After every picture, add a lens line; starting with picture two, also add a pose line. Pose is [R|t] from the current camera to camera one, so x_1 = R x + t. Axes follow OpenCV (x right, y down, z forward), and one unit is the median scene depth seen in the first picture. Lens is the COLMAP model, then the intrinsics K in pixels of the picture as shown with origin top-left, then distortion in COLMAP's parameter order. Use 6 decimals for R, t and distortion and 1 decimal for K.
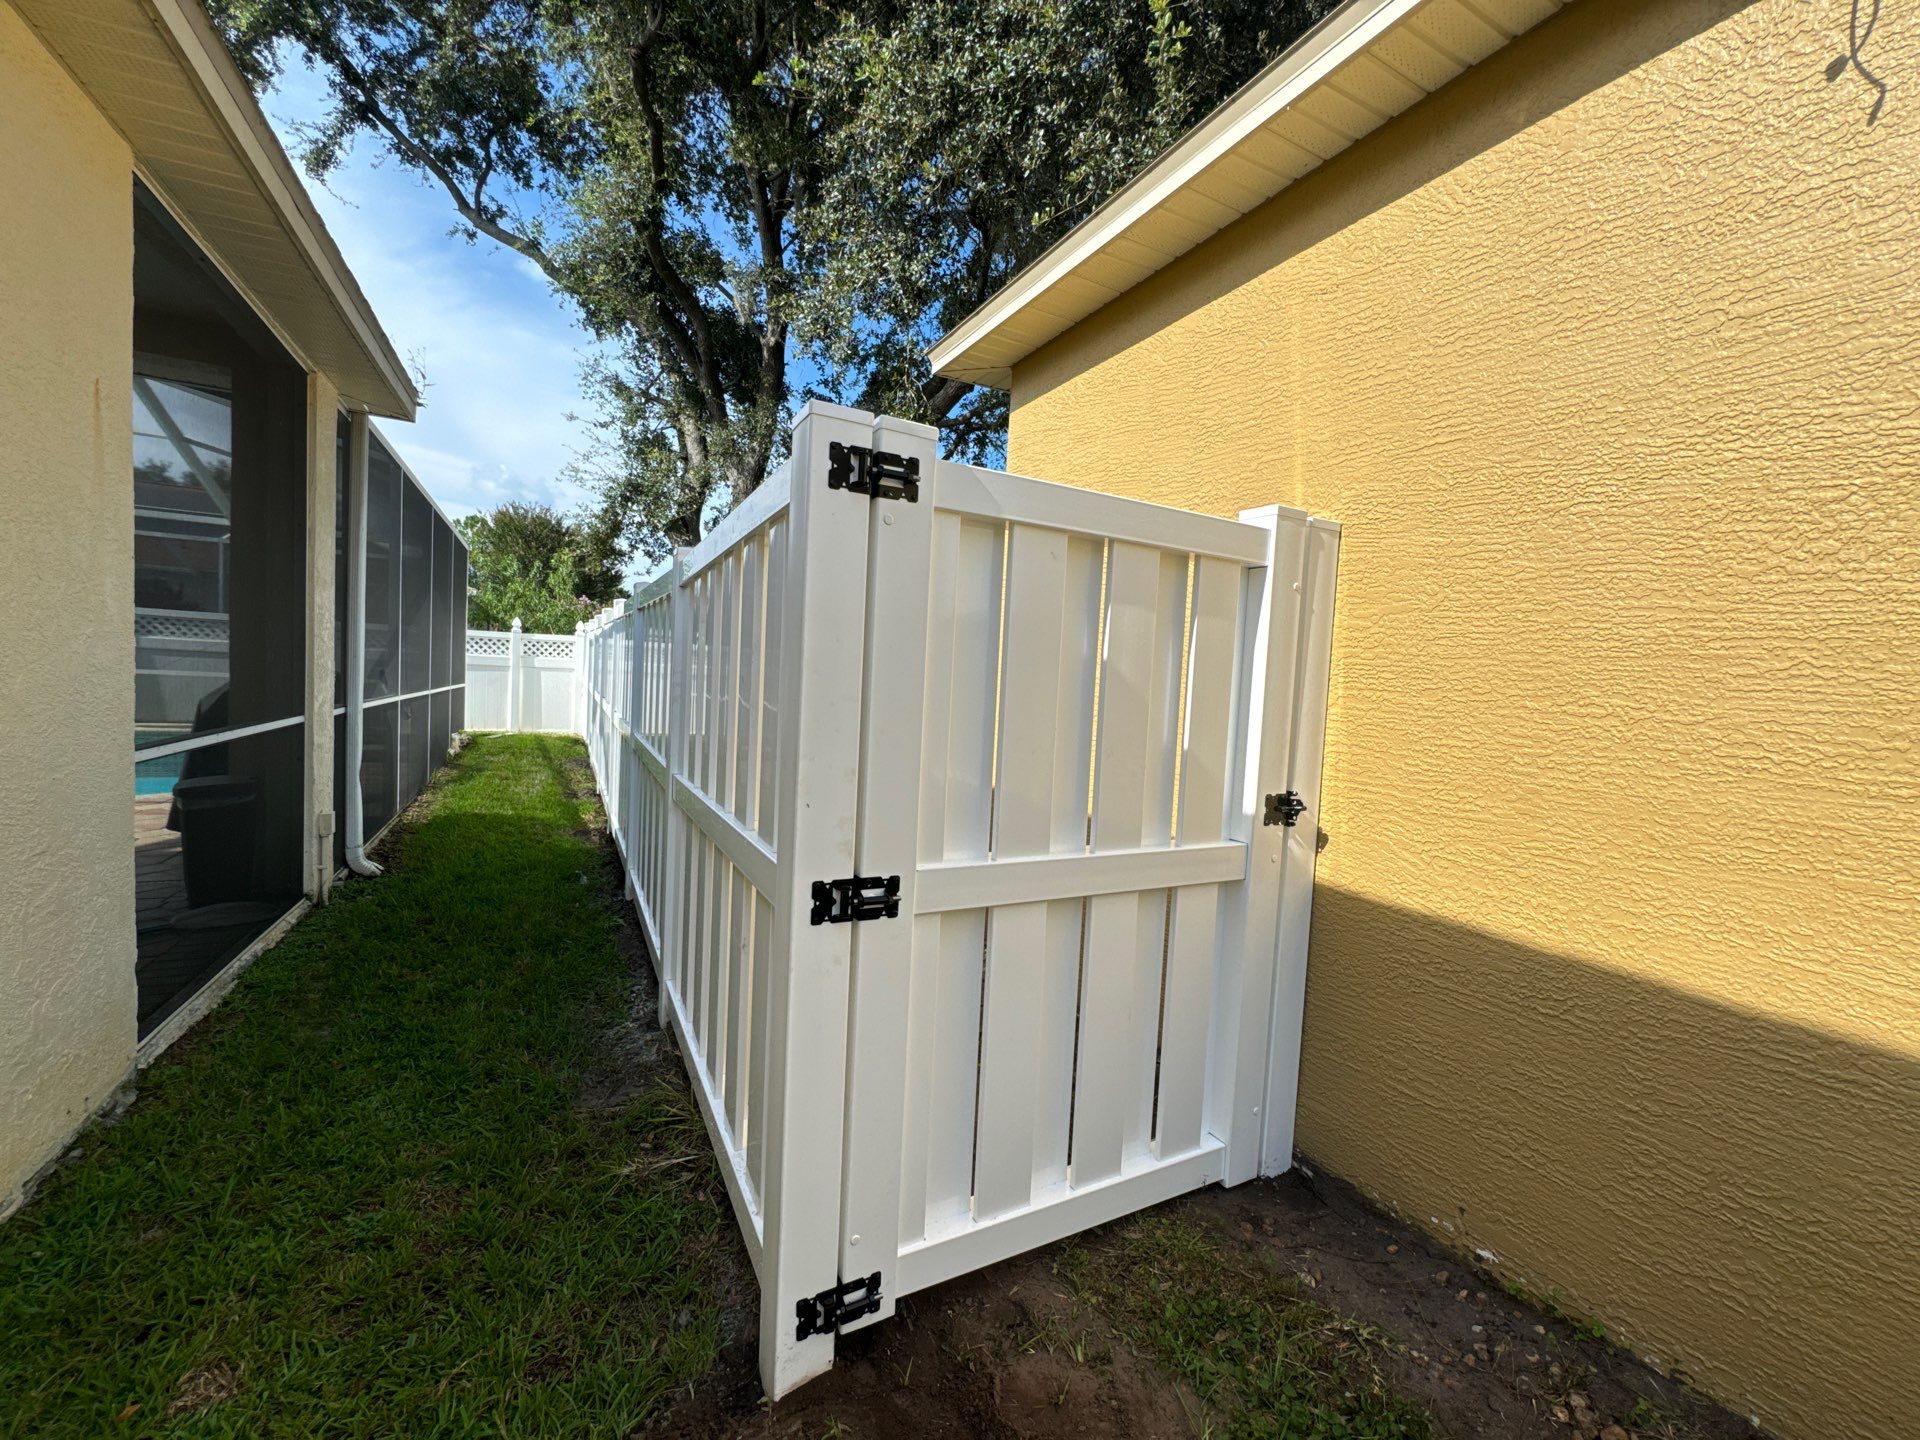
lens RADIAL K [[762.8, 0, 960.0], [0, 762.8, 718.6], [0, 0, 1]] dist [-0.000851, 0.000270]
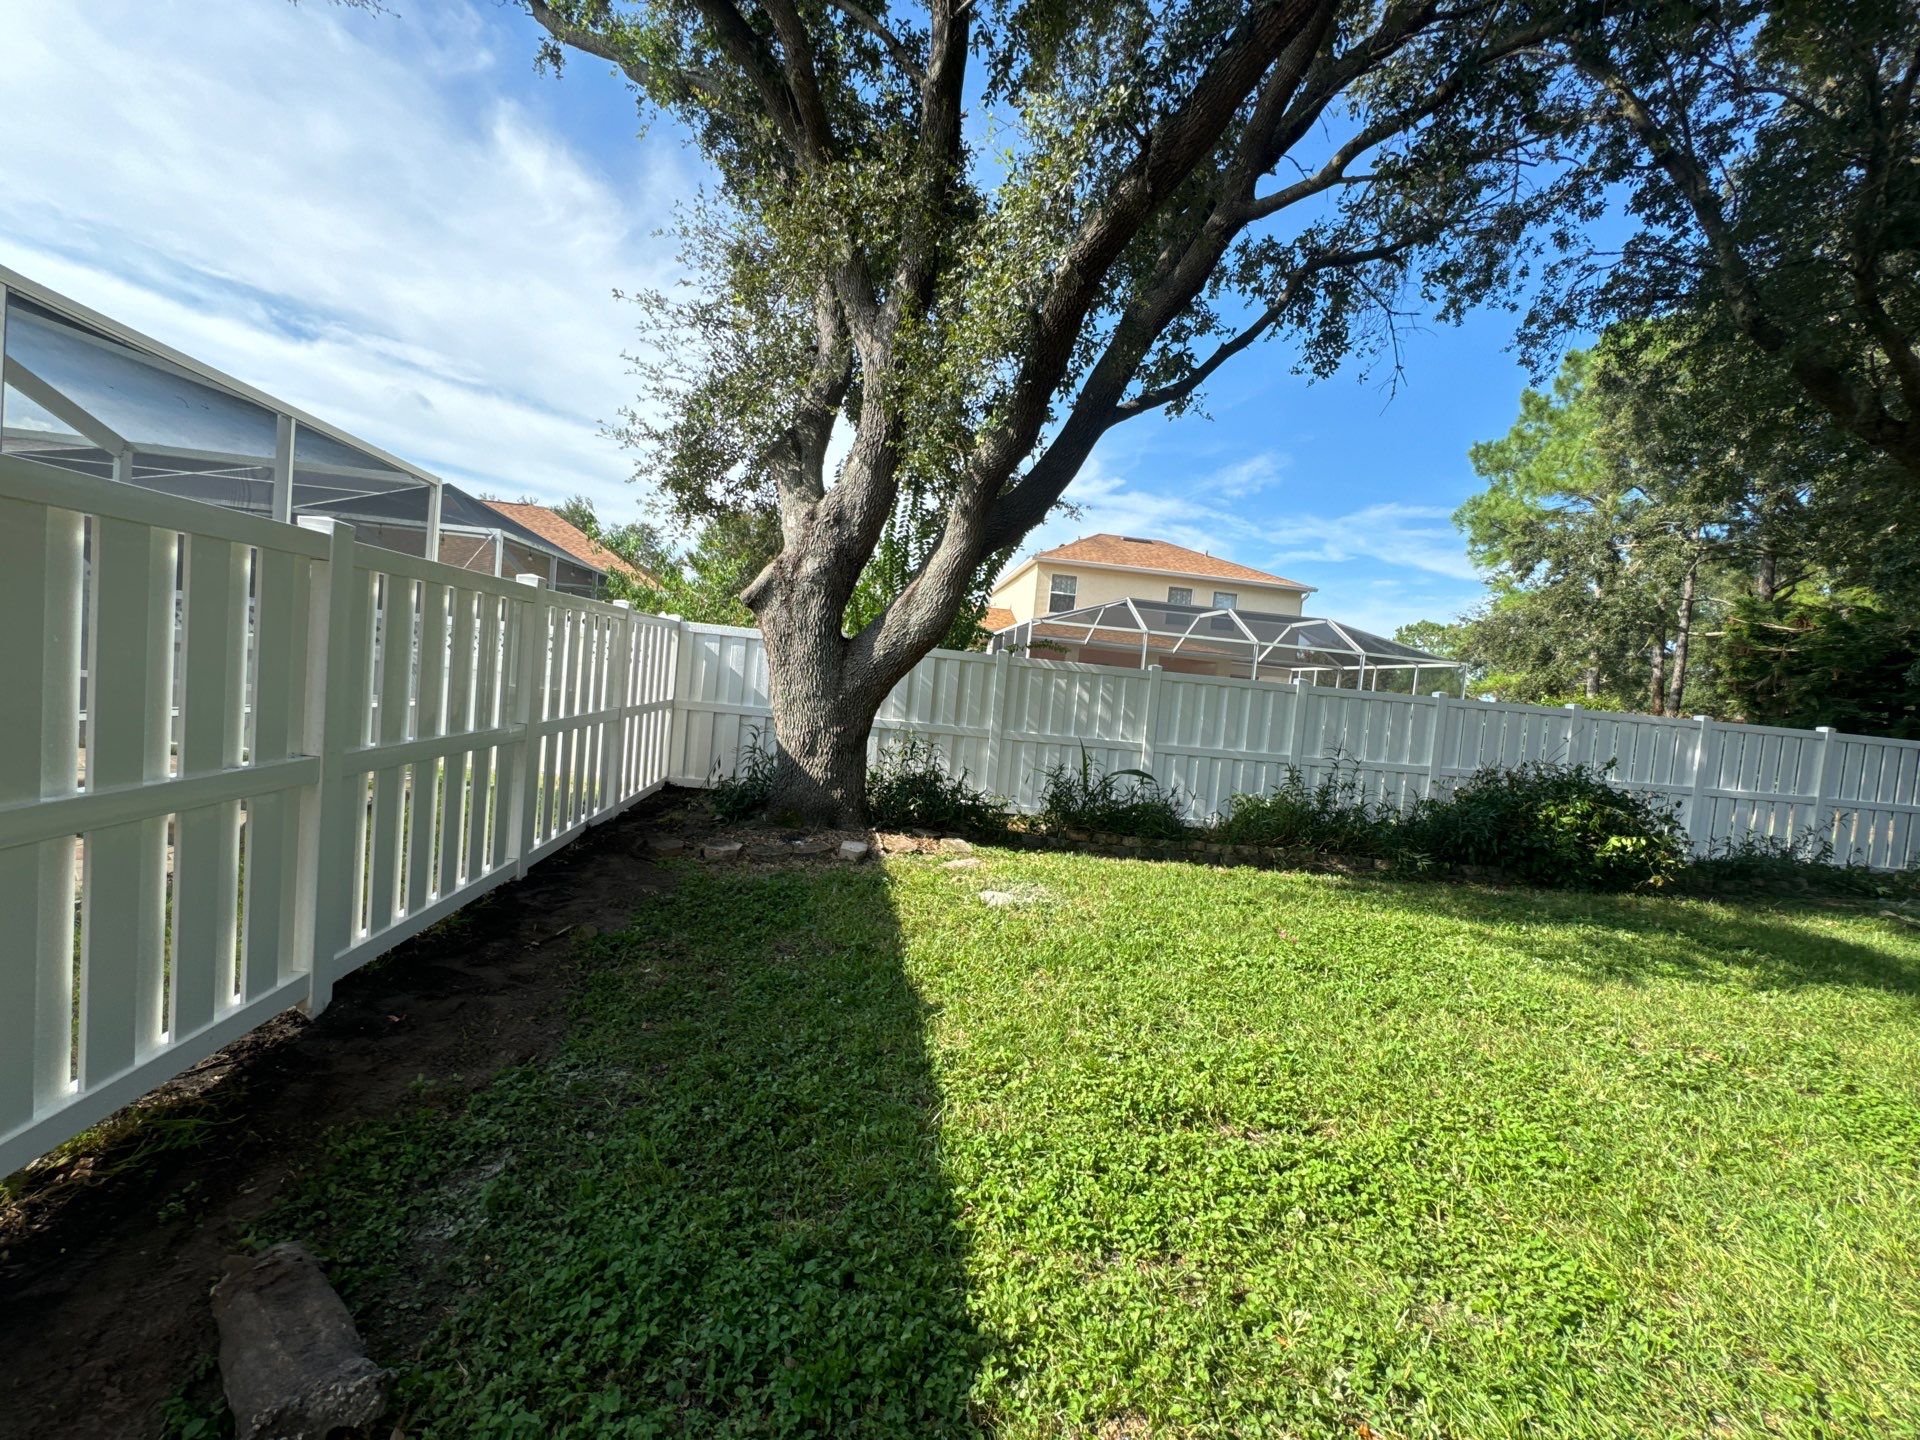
lens RADIAL K [[762.8, 0, 957.7], [0, 762.8, 722.3], [0, 0, 1]] dist [-0.000851, 0.000270]
pose [[0.934922, 0.047774, -0.351623, -0.147378], [-0.059693, 0.997949, -0.023127, -0.206943], [0.349796, 0.042612, 0.935856, 2.984233]]
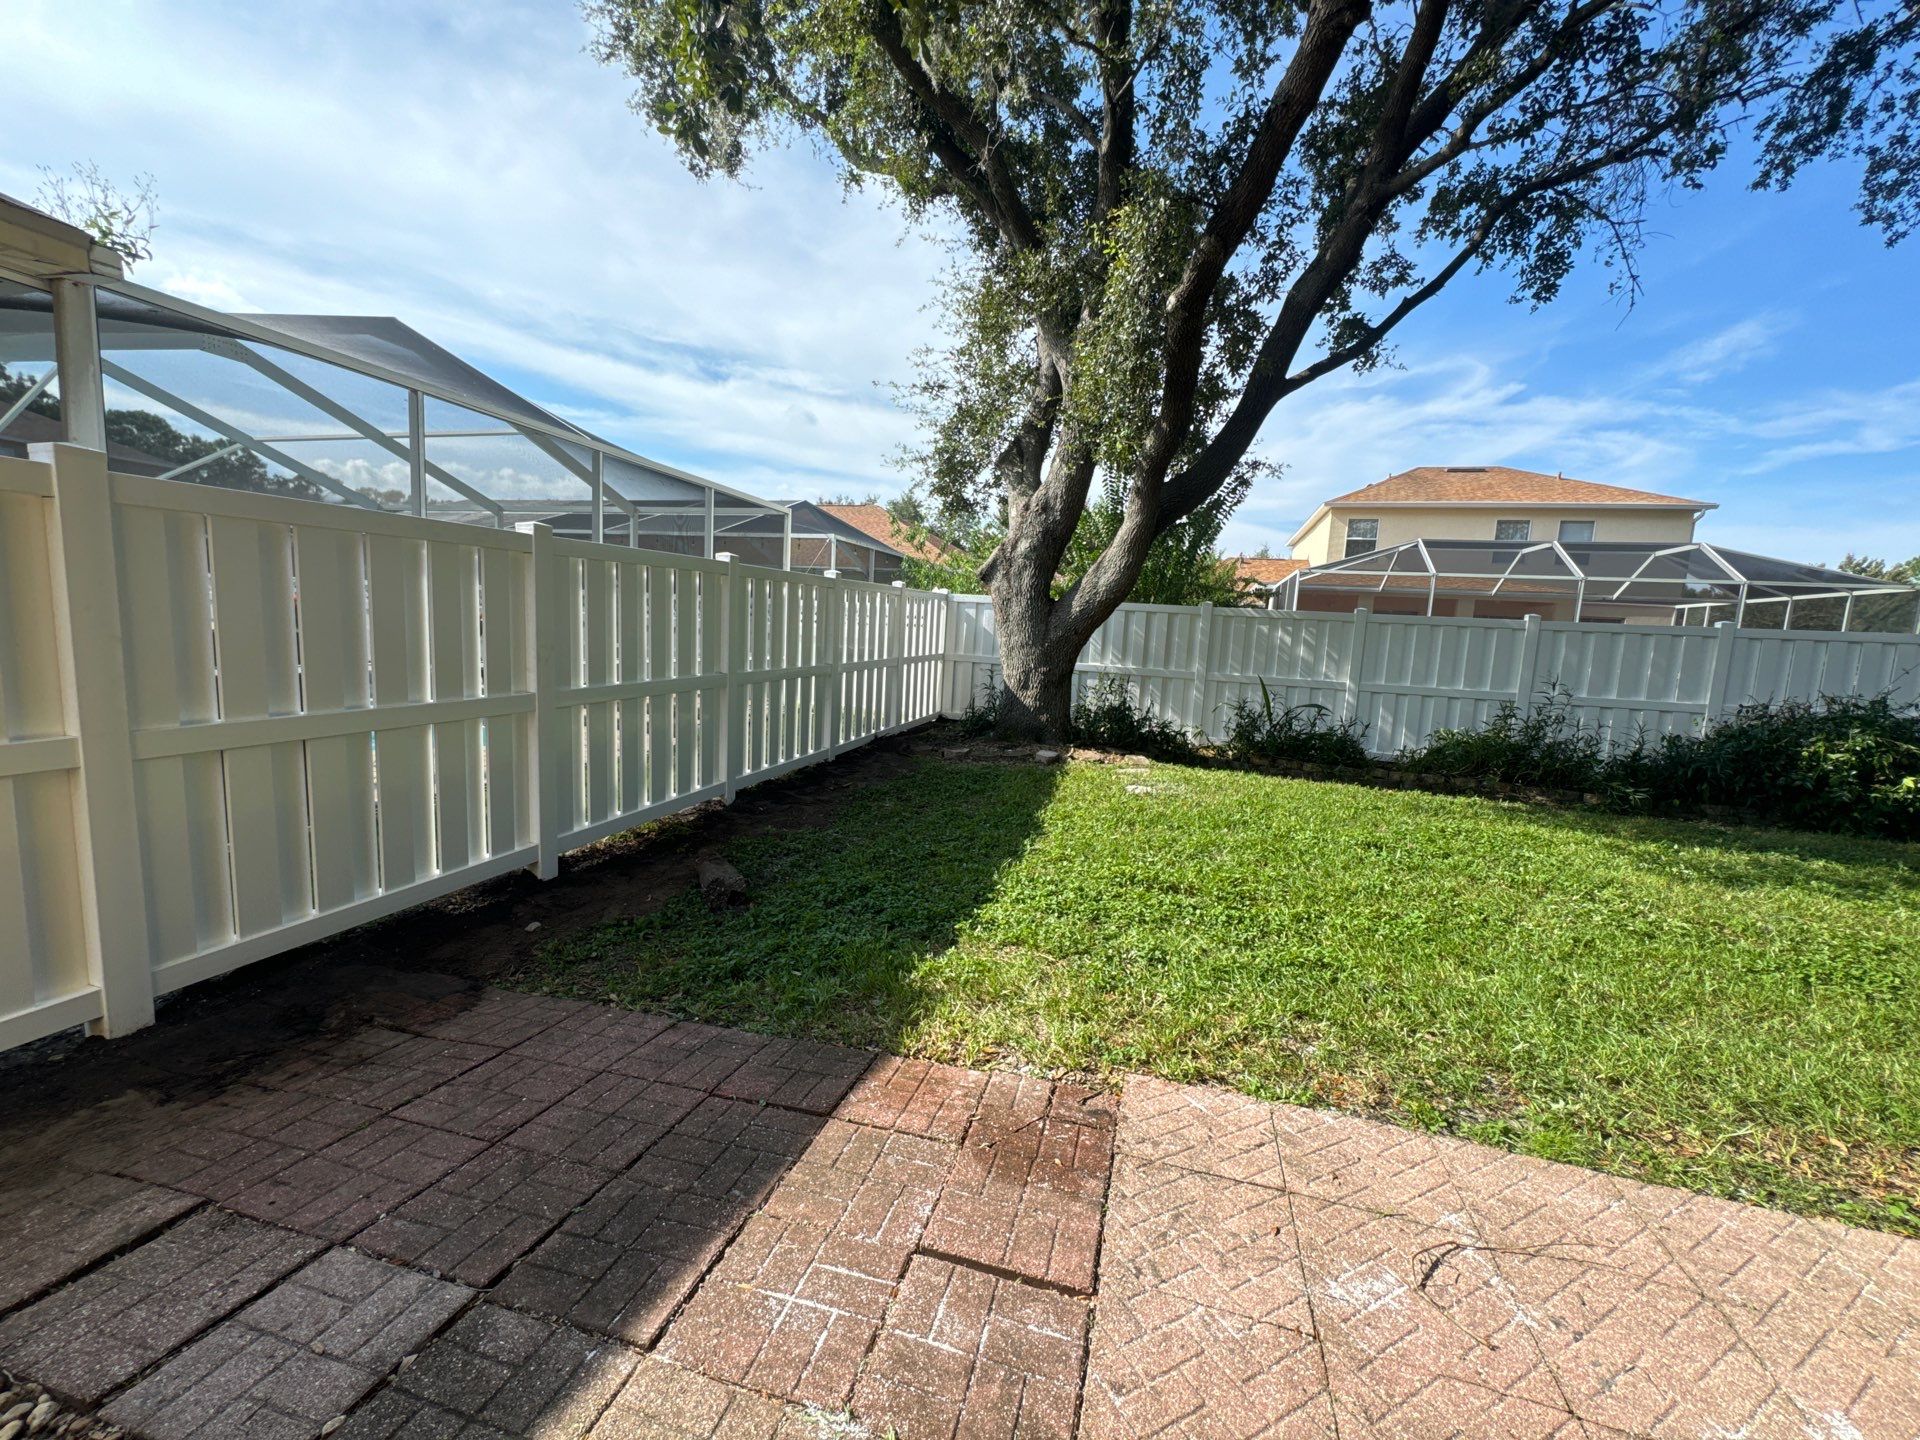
lens RADIAL K [[762.8, 0, 959.6], [0, 762.8, 720.9], [0, 0, 1]] dist [-0.000851, 0.000270]
pose [[0.715303, 0.069007, -0.695399, 0.889506], [-0.052963, 0.997604, 0.044517, -0.097867], [0.696804, 0.004988, 0.717244, 2.447330]]
